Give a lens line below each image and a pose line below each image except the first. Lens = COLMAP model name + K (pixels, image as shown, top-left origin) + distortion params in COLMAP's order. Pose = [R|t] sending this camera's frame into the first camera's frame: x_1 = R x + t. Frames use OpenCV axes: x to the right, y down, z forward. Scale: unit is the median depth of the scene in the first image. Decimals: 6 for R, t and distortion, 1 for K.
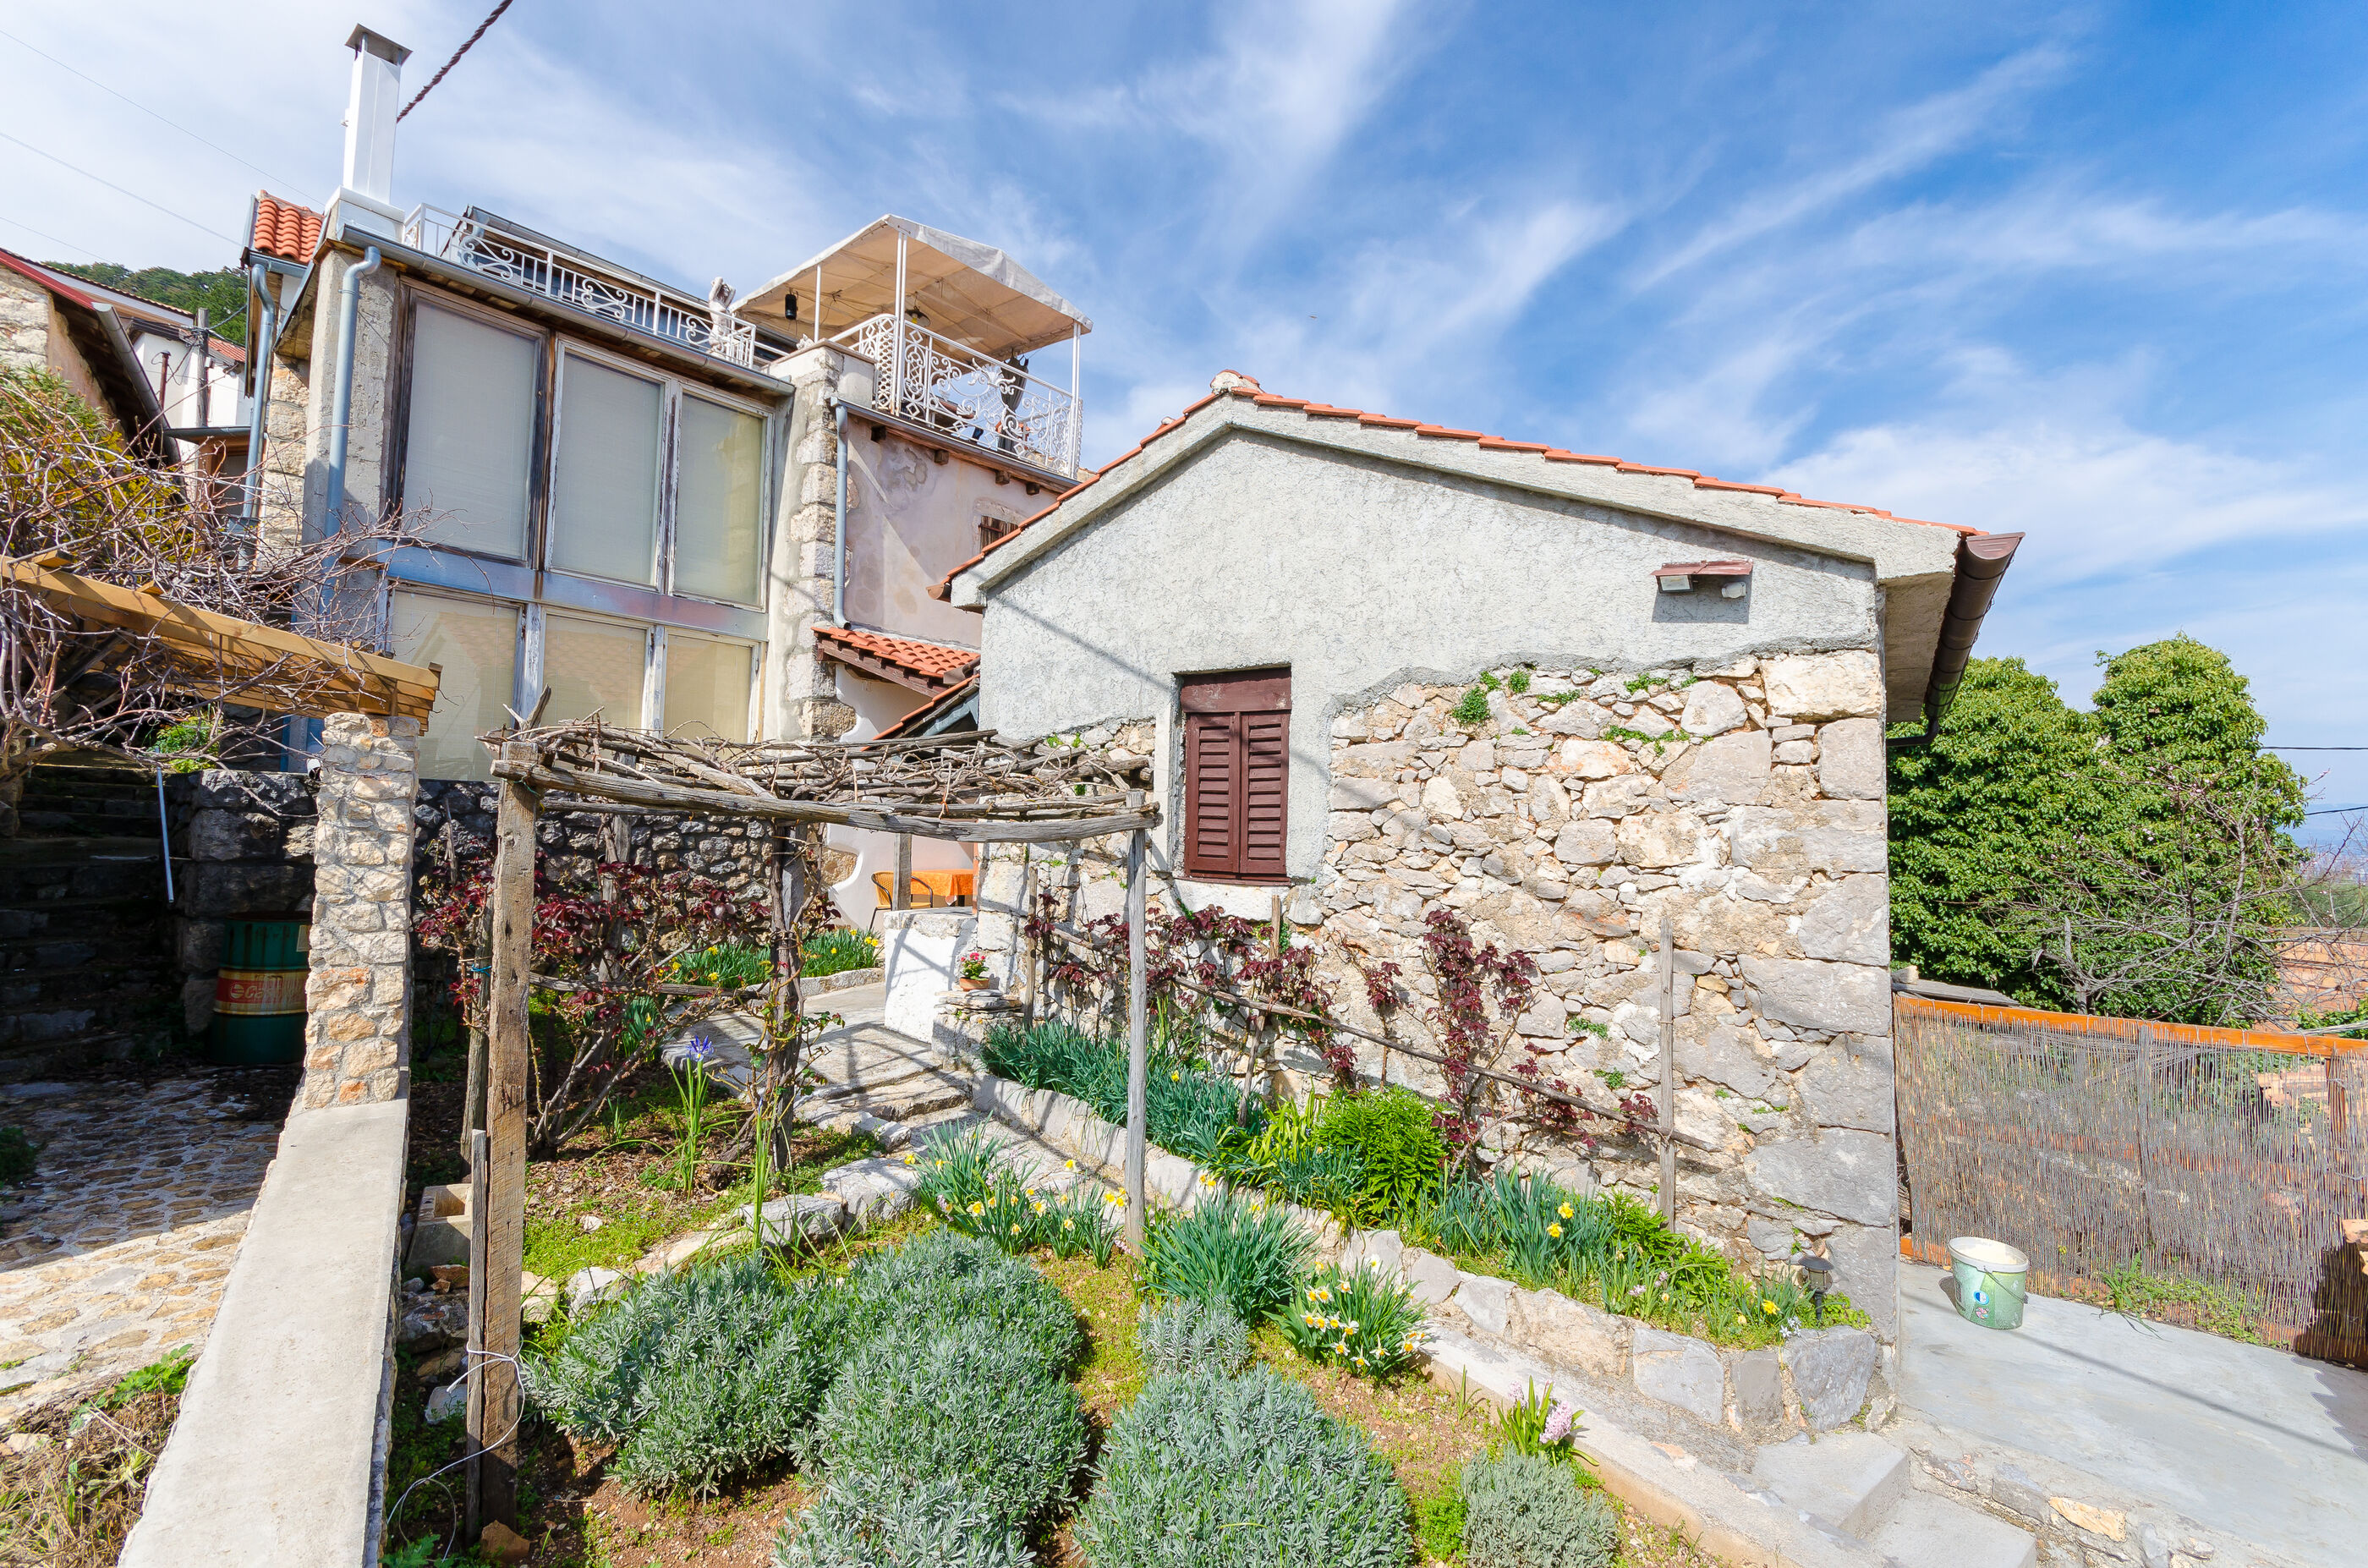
lens RADIAL K [[1031.5, 0, 1184.0], [0, 1031.5, 784.0], [0, 0, 1]] dist [0.000548, 0.000376]
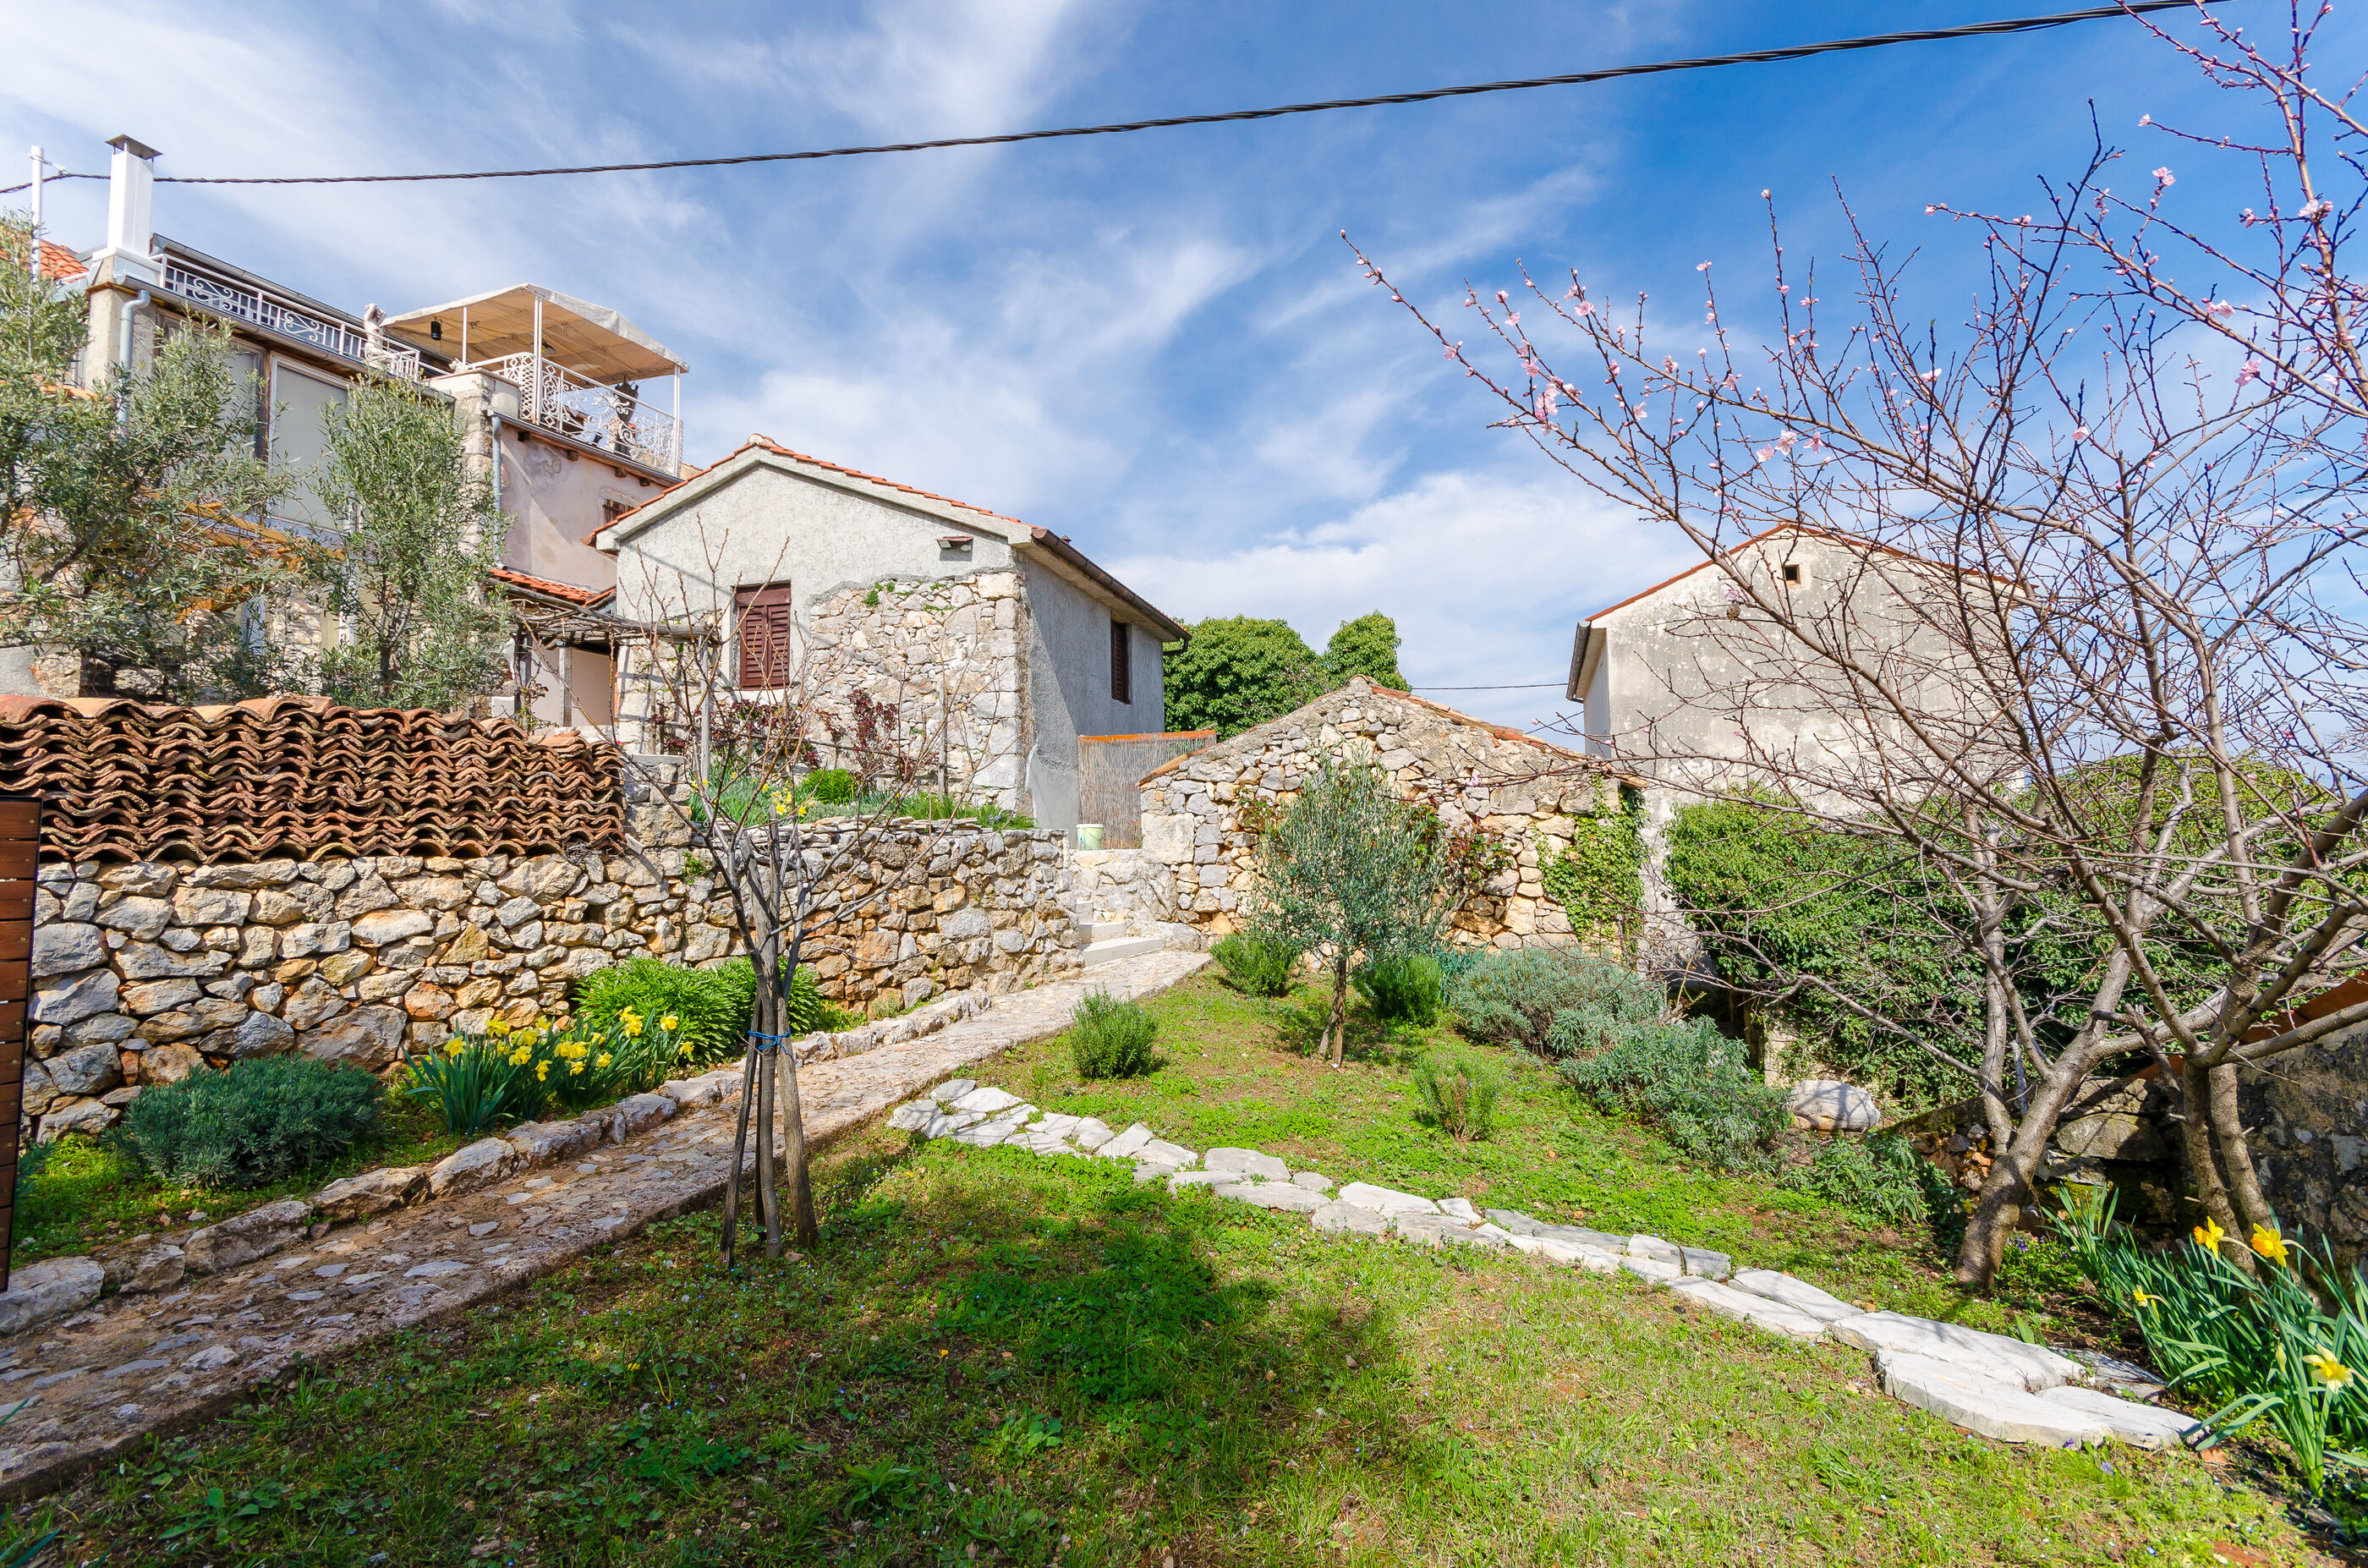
lens RADIAL K [[1031.5, 0, 1184.0], [0, 1031.5, 784.0], [0, 0, 1]] dist [0.000548, 0.000376]
pose [[0.944857, -0.025305, 0.326503, 0.141654], [0.028169, 0.999595, -0.004045, 0.276929], [-0.326269, 0.013019, 0.945187, -1.031427]]
